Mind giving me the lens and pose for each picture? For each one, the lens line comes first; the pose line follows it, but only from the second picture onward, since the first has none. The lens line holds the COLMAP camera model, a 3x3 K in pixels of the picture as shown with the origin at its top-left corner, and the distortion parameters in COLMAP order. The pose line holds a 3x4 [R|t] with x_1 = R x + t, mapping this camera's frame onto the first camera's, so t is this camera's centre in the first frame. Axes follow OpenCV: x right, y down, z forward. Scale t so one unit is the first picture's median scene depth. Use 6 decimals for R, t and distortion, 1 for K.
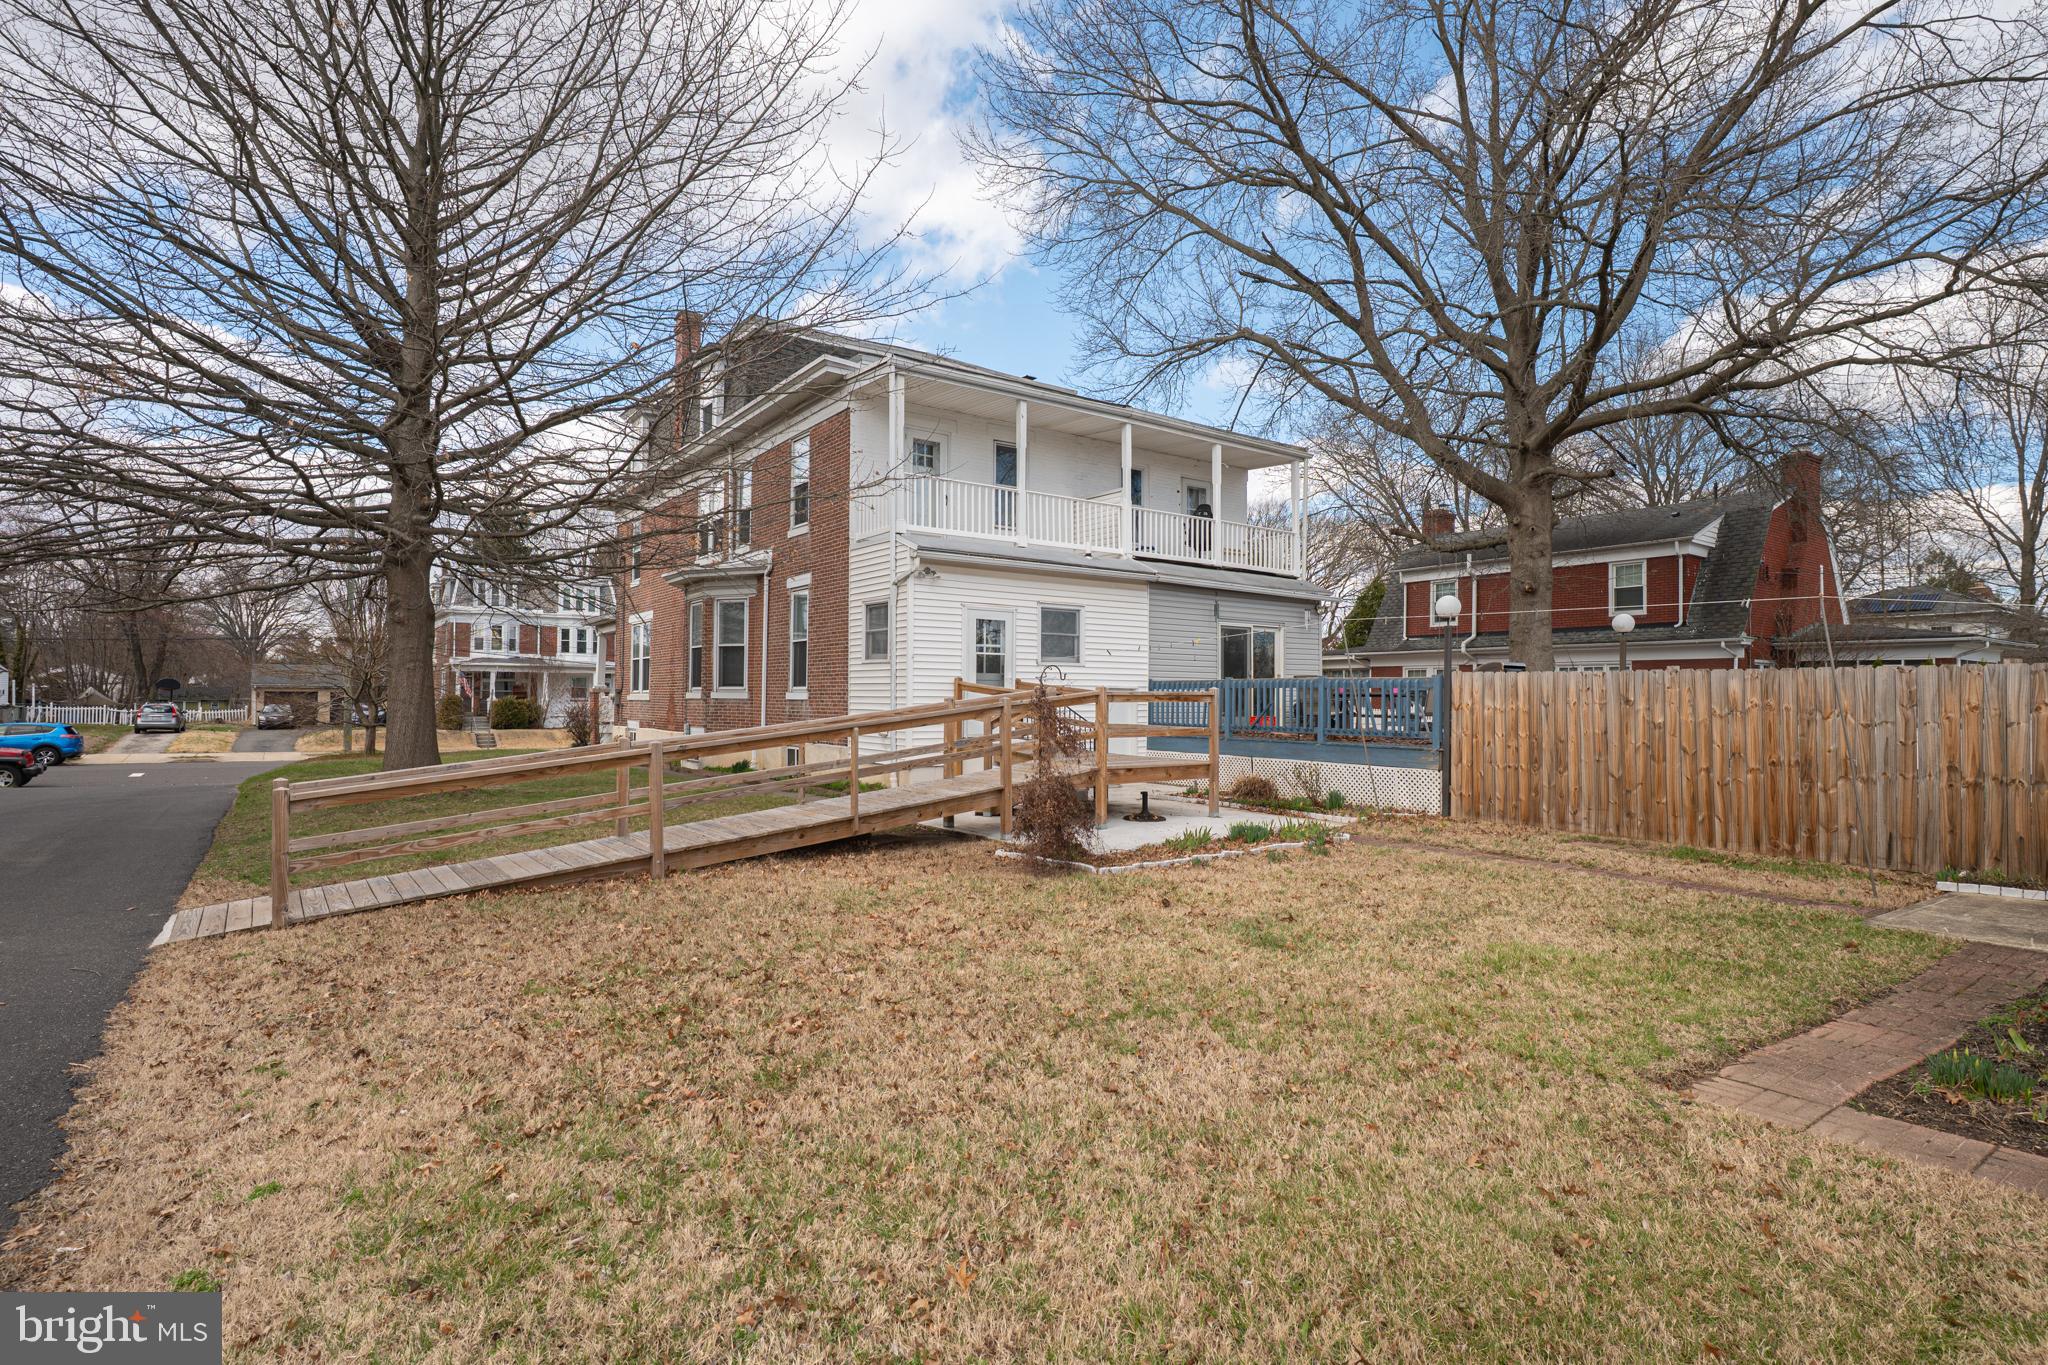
lens RADIAL K [[1008.5, 0, 1024.0], [0, 1008.5, 682.5], [0, 0, 1]] dist [0.001338, 0.000406]
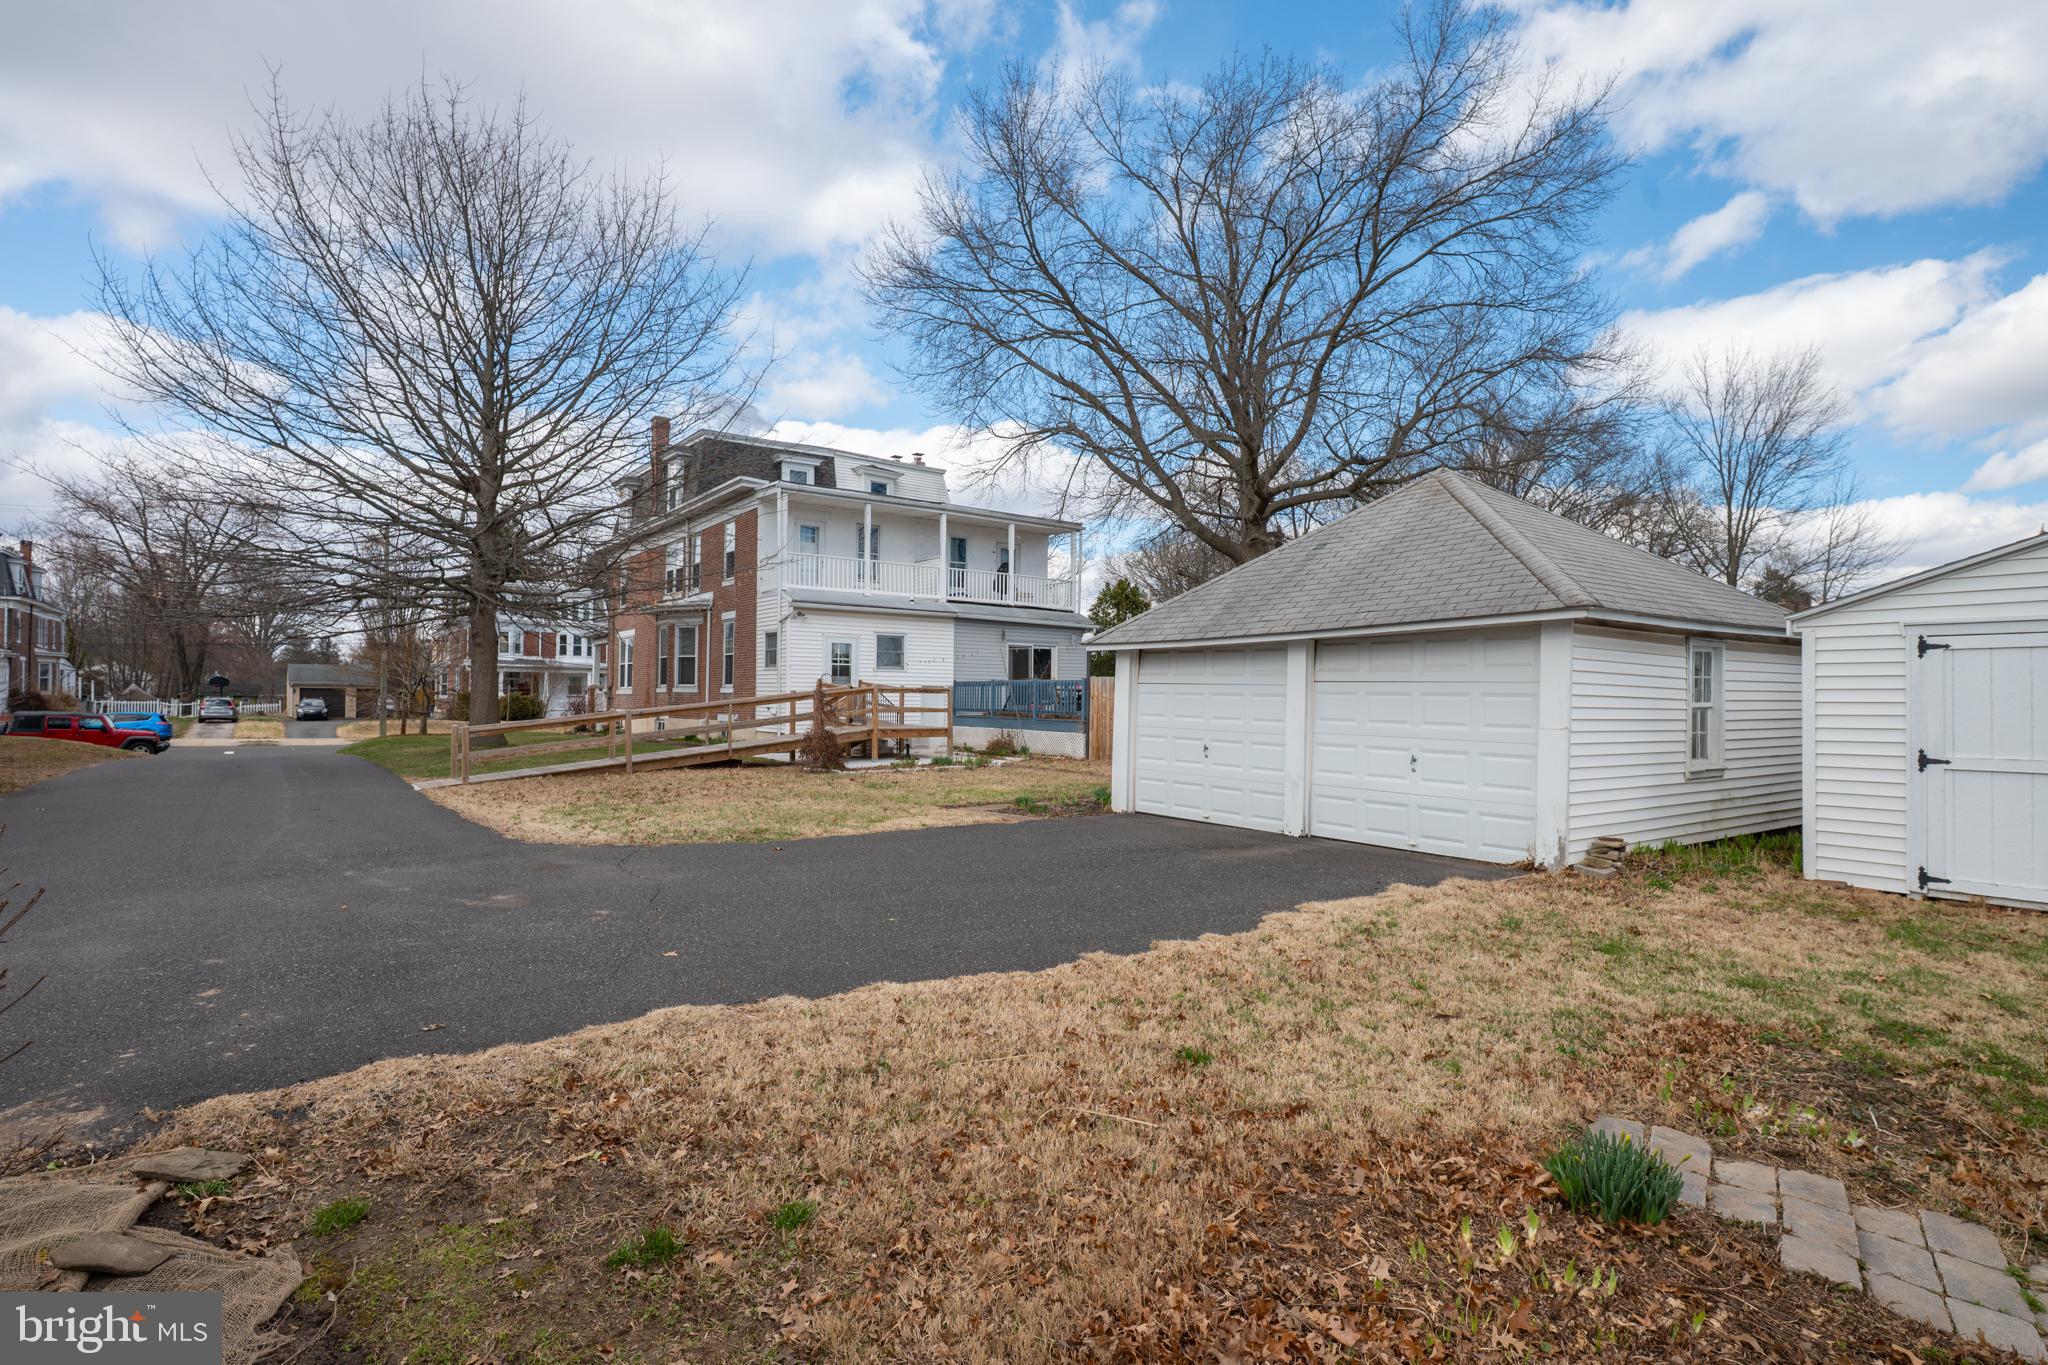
lens RADIAL K [[1008.5, 0, 1024.0], [0, 1008.5, 682.5], [0, 0, 1]] dist [0.001338, 0.000406]
pose [[0.999958, 0.002684, 0.008739, 0.210573], [-0.002690, 0.999996, 0.000690, -0.000978], [-0.008737, -0.000713, 0.999962, -0.530733]]
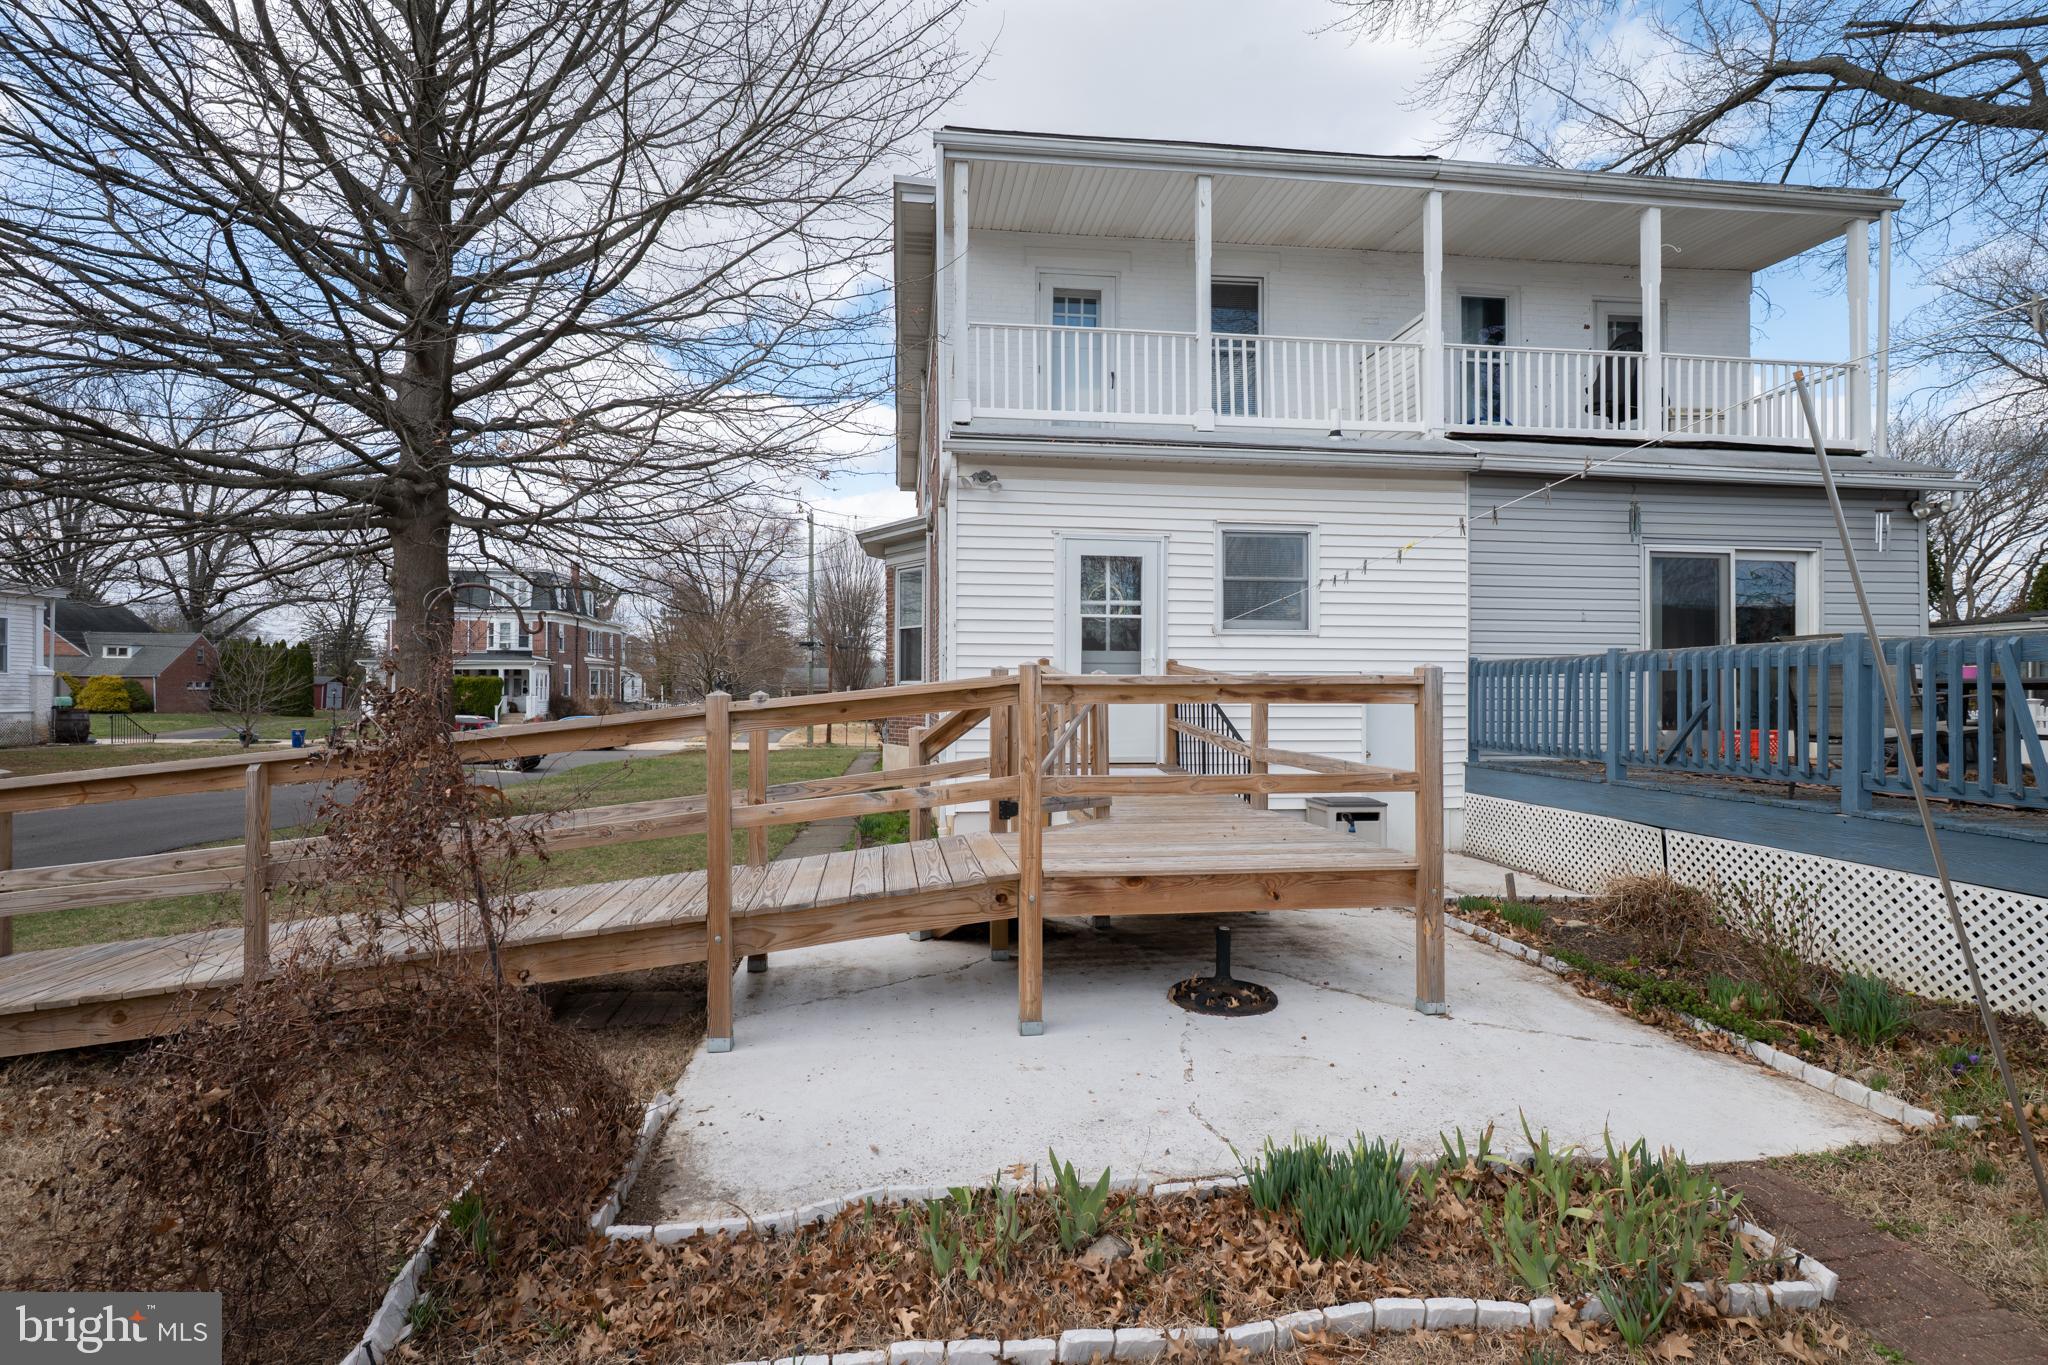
lens RADIAL K [[984.8, 0, 1024.0], [0, 984.8, 682.5], [0, 0, 1]] dist [0.001527, 0.000807]
pose [[0.874157, -0.009179, -0.485556, 0.164186], [0.009679, 0.999952, -0.001477, 0.007571], [0.485547, -0.003409, 0.874204, 0.421896]]
